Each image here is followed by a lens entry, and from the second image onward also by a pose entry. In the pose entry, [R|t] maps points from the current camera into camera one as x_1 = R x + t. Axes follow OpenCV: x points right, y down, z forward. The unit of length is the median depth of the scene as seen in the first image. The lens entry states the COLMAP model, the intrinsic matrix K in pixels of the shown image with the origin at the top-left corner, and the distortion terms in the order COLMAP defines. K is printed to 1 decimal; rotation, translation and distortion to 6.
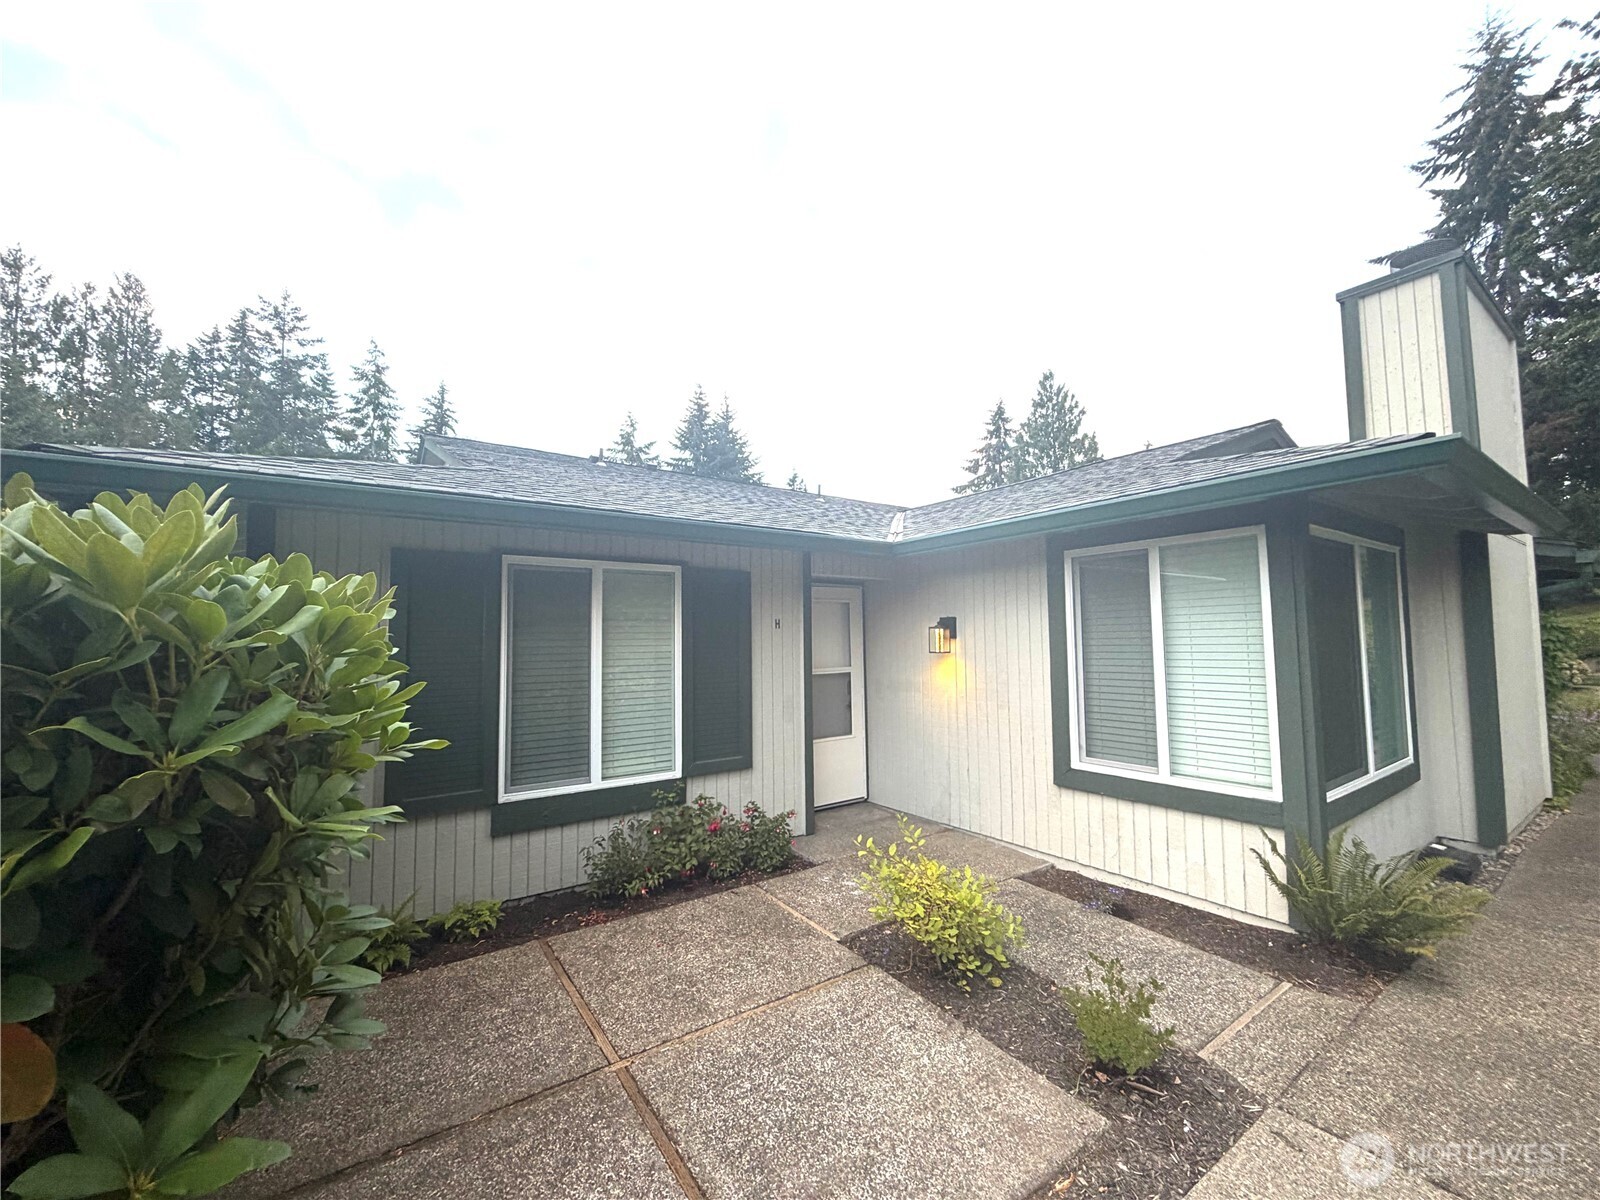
lens RADIAL K [[632.9, 0, 795.6], [0, 632.9, 599.1], [0, 0, 1]] dist [0.003533, -0.000823]
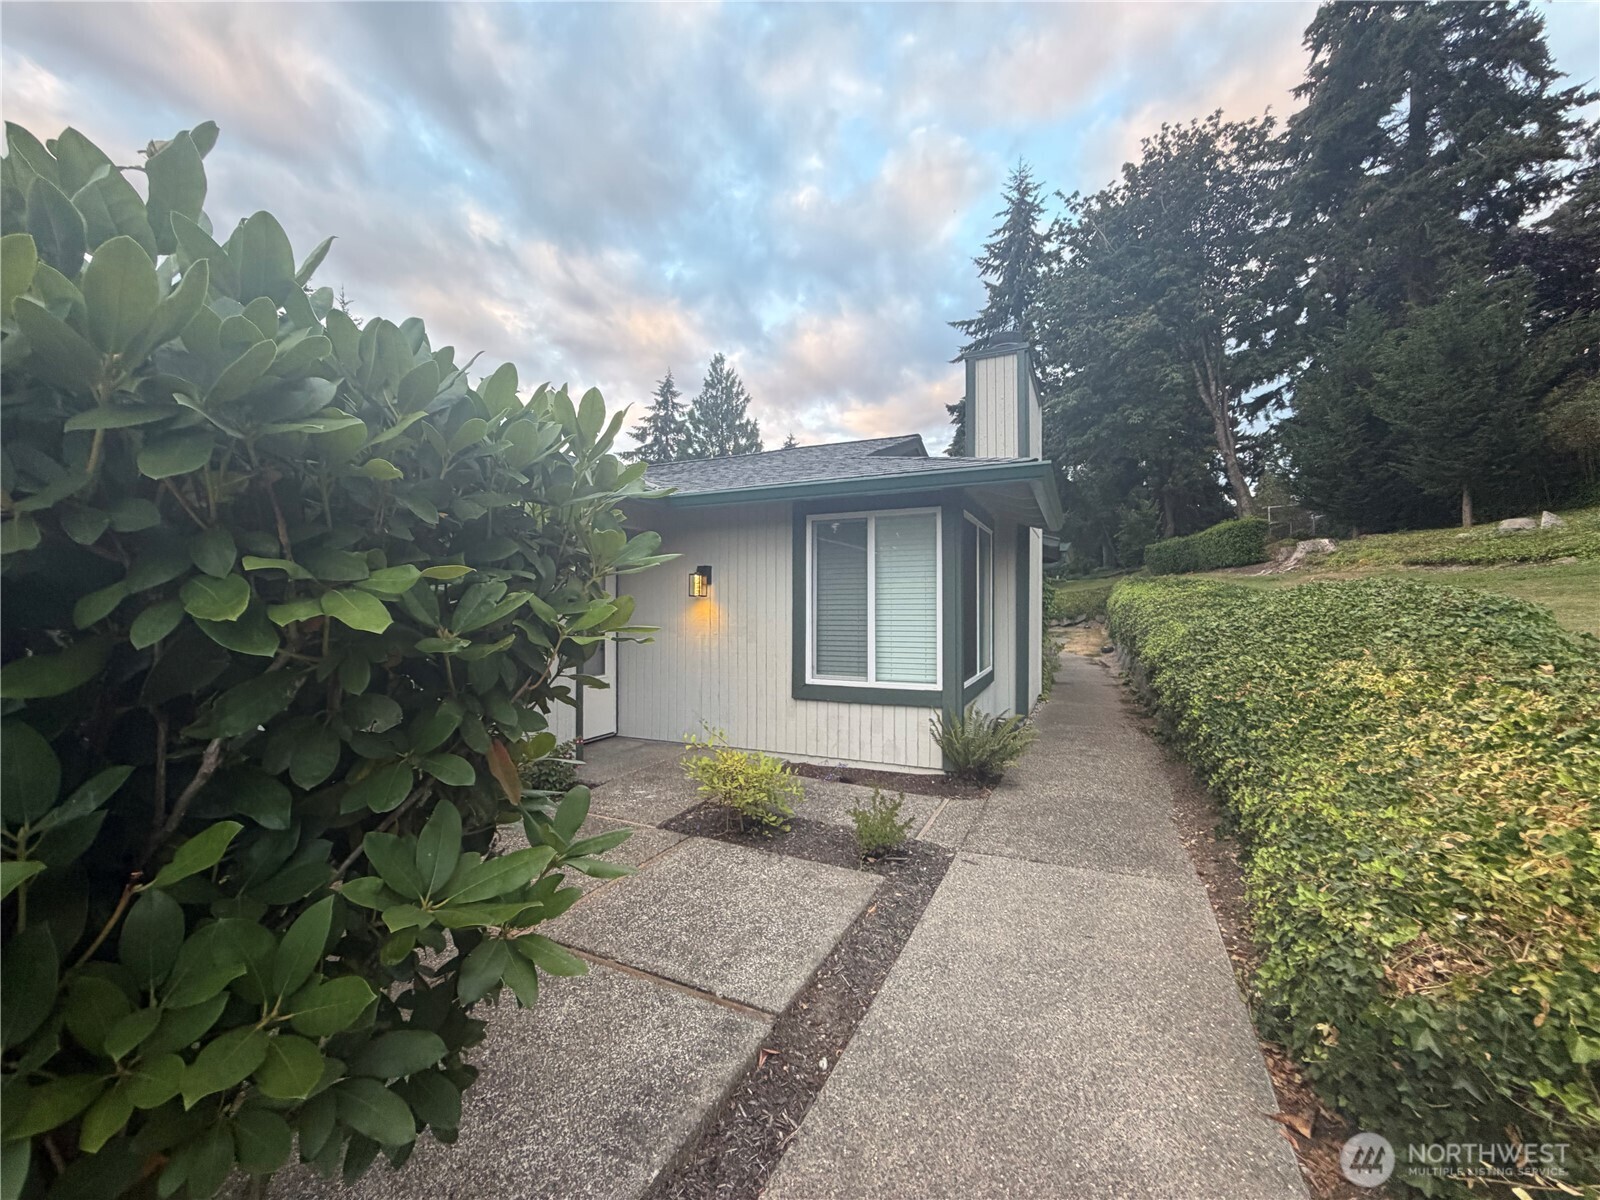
lens RADIAL K [[632.9, 0, 795.6], [0, 632.9, 599.1], [0, 0, 1]] dist [0.003533, -0.000823]
pose [[0.862529, 0.018297, 0.505677, -0.115518], [-0.043880, 0.998286, 0.038725, 0.021808], [-0.504101, -0.055590, 0.861853, -0.044738]]
